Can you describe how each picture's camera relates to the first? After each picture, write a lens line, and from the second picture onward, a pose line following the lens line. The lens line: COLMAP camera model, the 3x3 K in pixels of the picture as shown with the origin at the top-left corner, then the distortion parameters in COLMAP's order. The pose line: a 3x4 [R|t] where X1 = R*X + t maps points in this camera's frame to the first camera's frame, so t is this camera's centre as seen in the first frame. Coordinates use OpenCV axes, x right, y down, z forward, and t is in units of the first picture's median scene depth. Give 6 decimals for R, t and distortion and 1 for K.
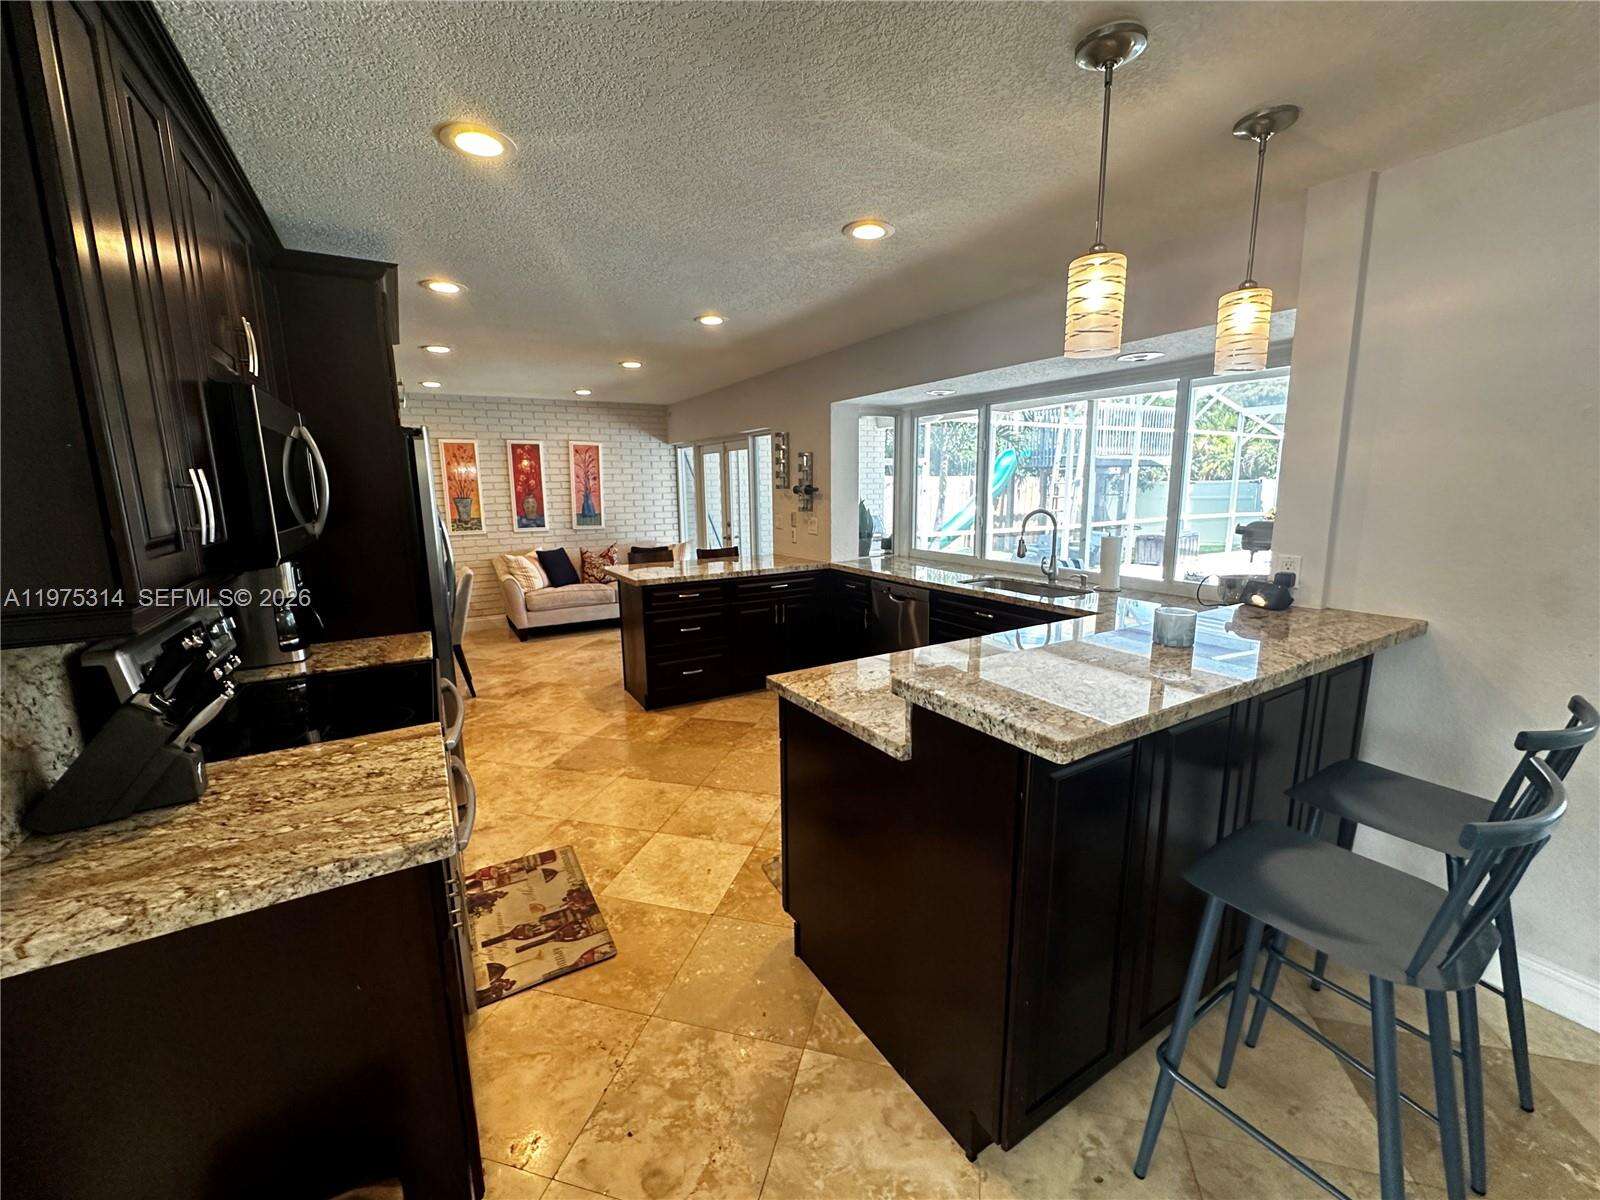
lens RADIAL K [[641.7, 0, 800.7], [0, 641.7, 597.4], [0, 0, 1]] dist [-0.004618, -0.000251]
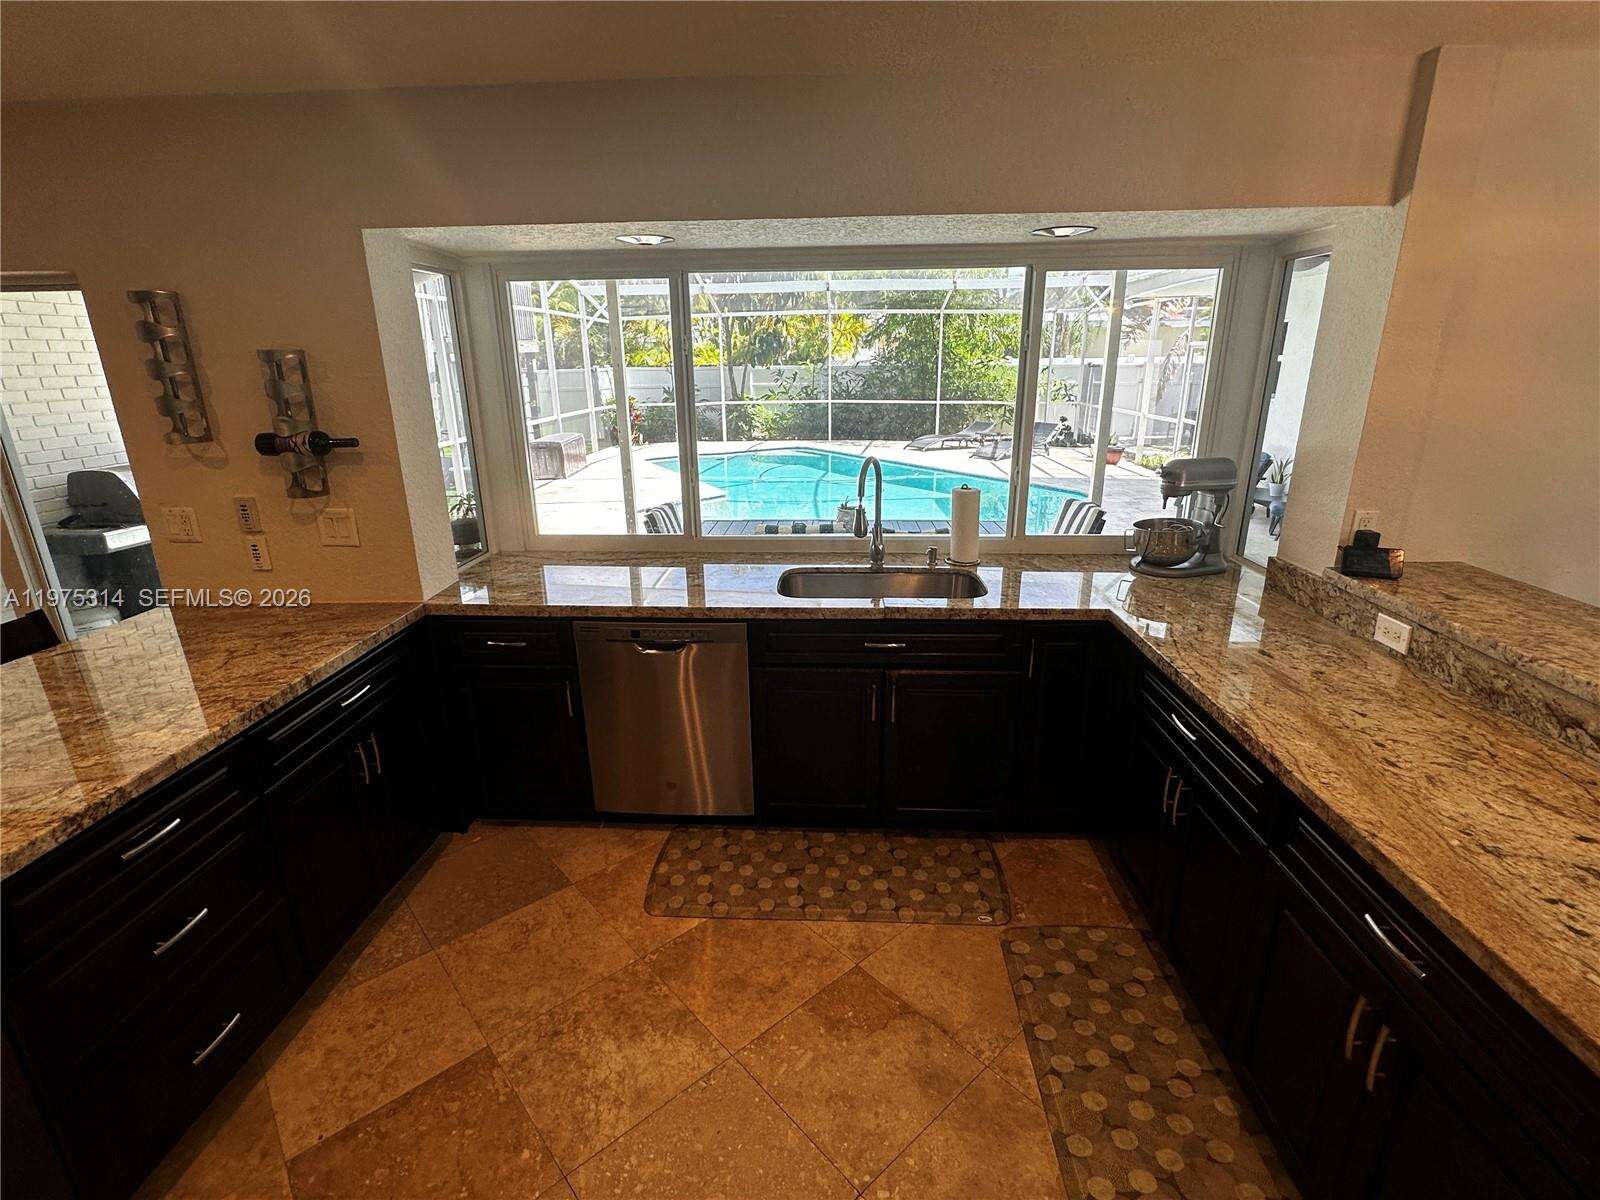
lens RADIAL K [[760.8, 0, 796.7], [0, 760.8, 598.9], [0, 0, 1]] dist [-0.003684, 0.001557]
pose [[0.554761, -0.248909, 0.793905, -0.226333], [0.151874, 0.968465, 0.197512, -0.119771], [-0.818031, 0.011001, 0.575069, 0.465076]]
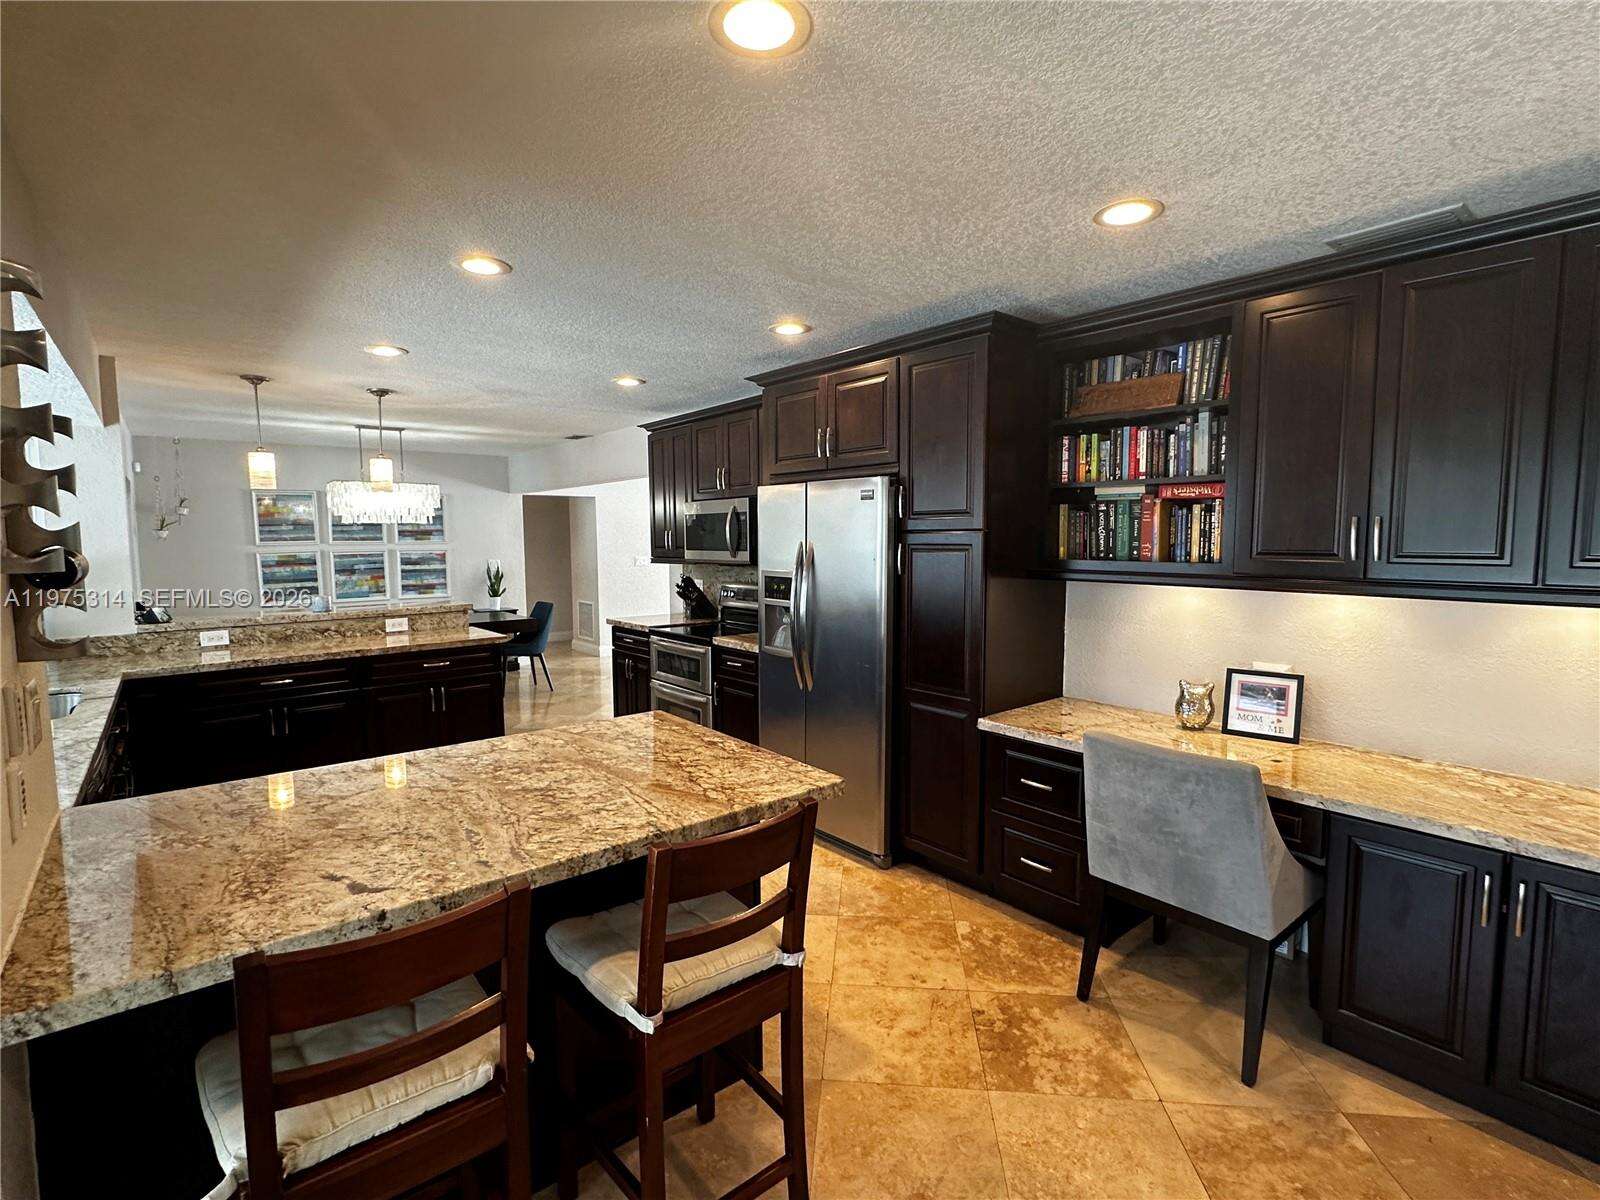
lens RADIAL K [[760.8, 0, 793.2], [0, 760.8, 606.6], [0, 0, 1]] dist [-0.003684, 0.001557]
pose [[-0.988478, 0.032106, -0.147918, -0.228953], [-0.008875, 0.963270, 0.268389, -0.235103], [0.151102, 0.266610, -0.951886, 1.327648]]
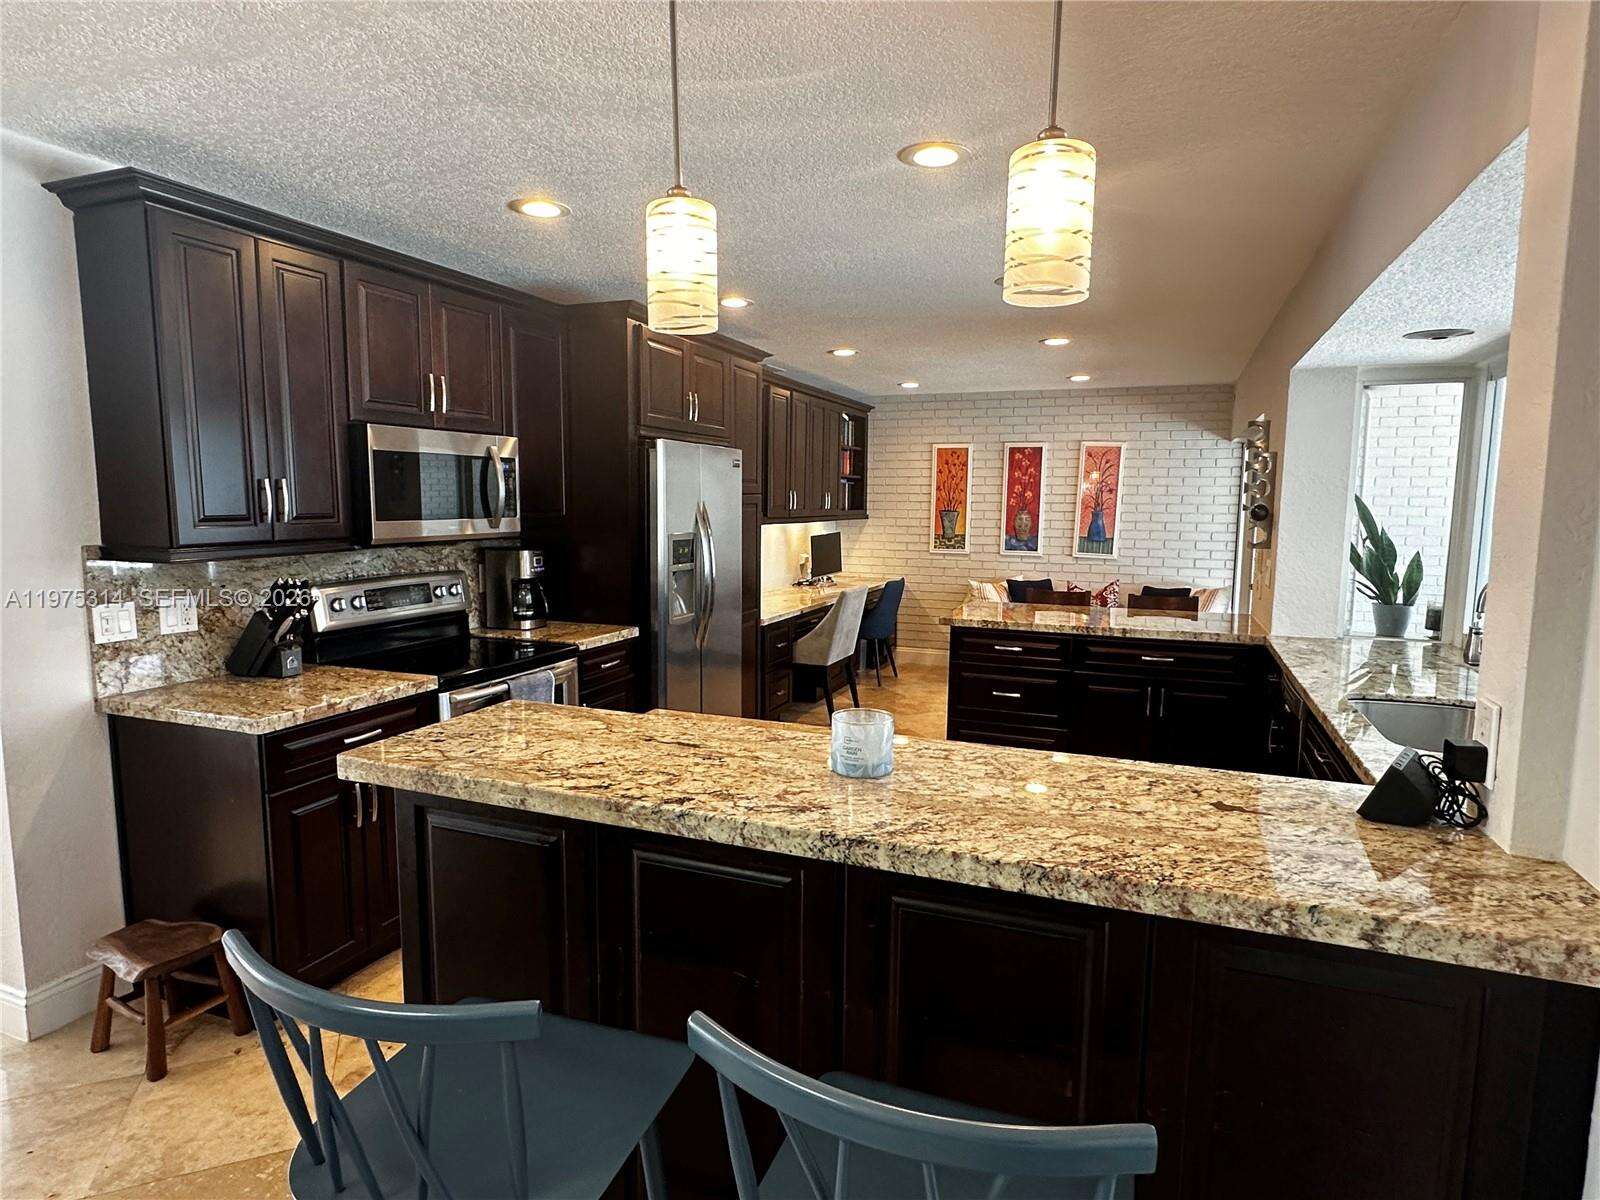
lens RADIAL K [[891.5, 0, 798.0], [0, 891.5, 609.2], [0, 0, 1]] dist [0.000486, -0.001037]
pose [[0.609913, 0.116676, -0.783832, 0.410940], [-0.157149, 0.987266, 0.024677, -0.029962], [0.776730, 0.108127, 0.620483, 0.149478]]
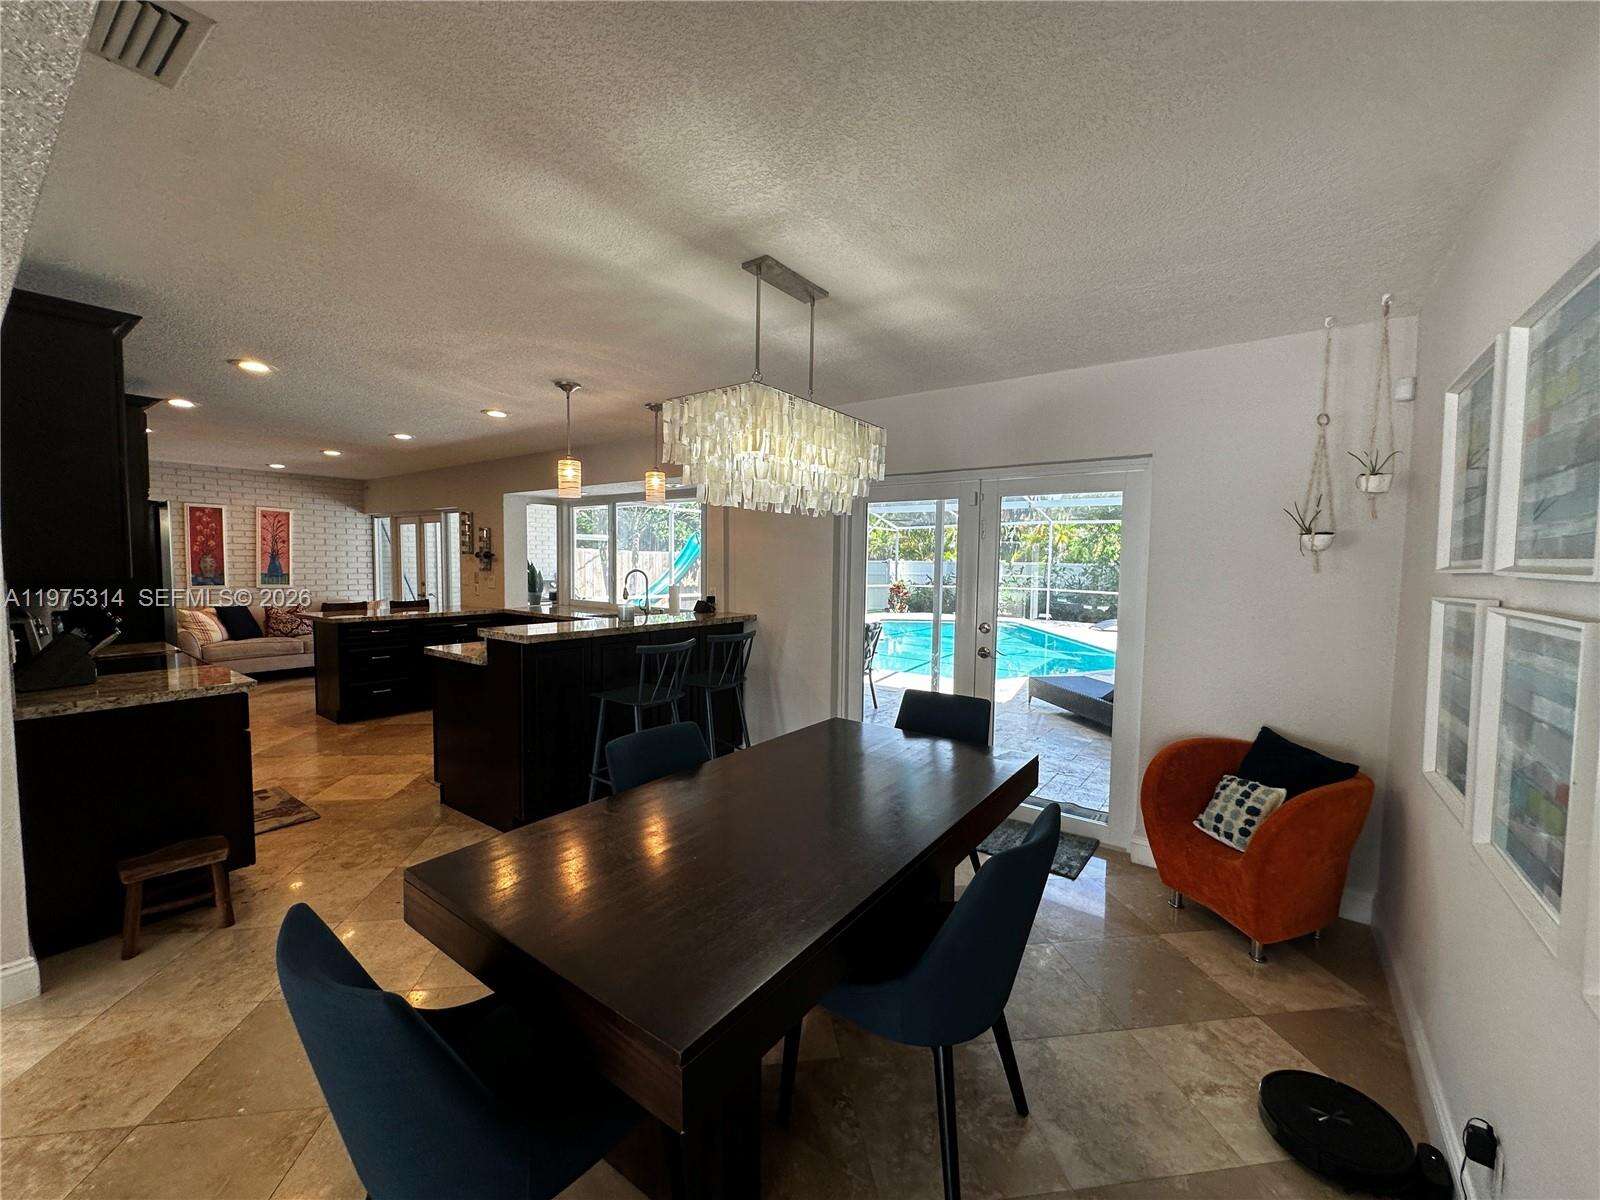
lens RADIAL K [[641.7, 0, 801.6], [0, 641.7, 598.4], [0, 0, 1]] dist [-0.004618, -0.000251]
pose [[0.921091, 0.001356, 0.389344, 0.093966], [0.043505, 0.993373, -0.106382, 0.092299], [-0.386908, 0.114926, 0.914928, -0.464145]]
